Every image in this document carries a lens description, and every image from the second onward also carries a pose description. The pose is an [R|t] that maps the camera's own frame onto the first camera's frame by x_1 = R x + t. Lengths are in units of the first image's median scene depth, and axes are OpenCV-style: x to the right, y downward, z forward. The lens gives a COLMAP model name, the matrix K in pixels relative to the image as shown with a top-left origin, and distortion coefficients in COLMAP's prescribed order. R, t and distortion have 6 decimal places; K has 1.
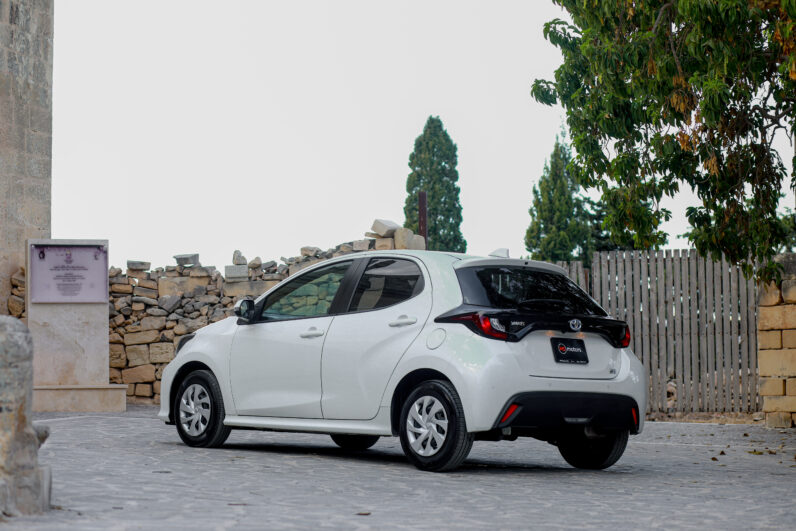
lens RADIAL K [[1874.7, 0, 398.0], [0, 1874.7, 265.5], [0, 0, 1]] dist [-0.125373, -0.587369]
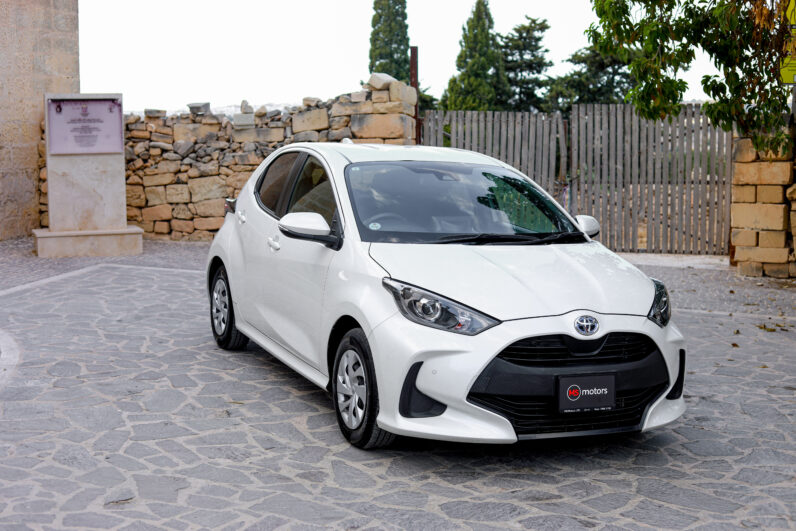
lens RADIAL K [[1144.7, 0, 398.0], [0, 1144.7, 265.5], [0, 0, 1]] dist [-0.090747, -0.088900]
pose [[0.999373, -0.001455, 0.035364, -0.020029], [-0.004610, 0.985295, 0.170798, -0.027080], [-0.035092, -0.170854, 0.984671, 0.324813]]
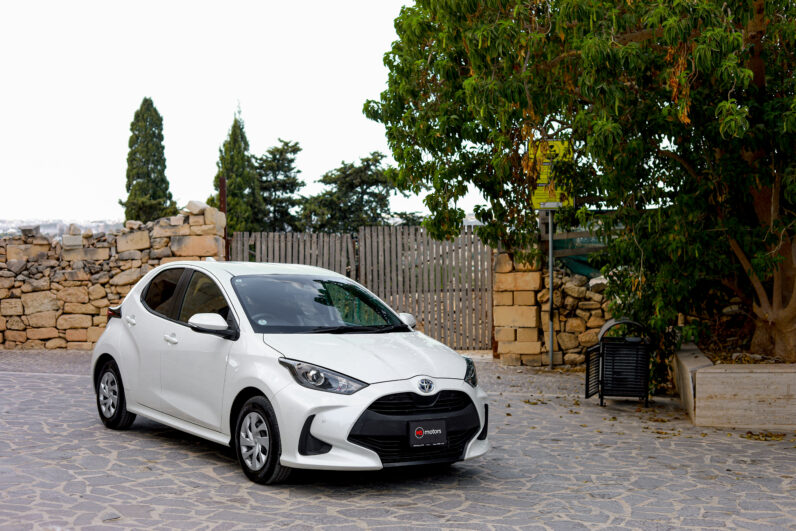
lens RADIAL K [[1144.7, 0, 398.0], [0, 1144.7, 265.5], [0, 0, 1]] dist [-0.090747, -0.088900]
pose [[0.965751, -0.006939, 0.259379, -0.073401], [-0.011371, 0.997550, 0.069024, -0.034517], [-0.259223, -0.069610, 0.963306, 0.221438]]
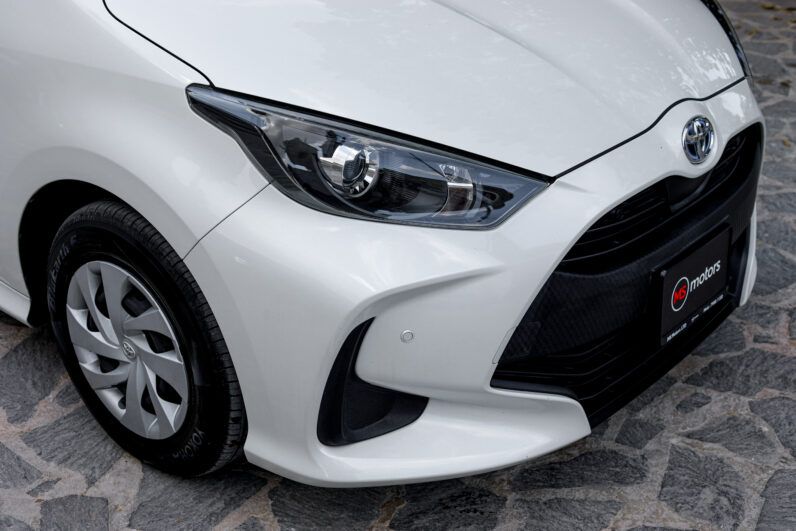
lens RADIAL K [[1144.7, 0, 398.0], [0, 1144.7, 265.5], [0, 0, 1]] dist [-0.090747, -0.088900]
pose [[0.878953, -0.239098, 0.412643, -0.042580], [-0.014708, 0.851243, 0.524566, -0.017030], [-0.476682, -0.467138, 0.744685, 0.500996]]
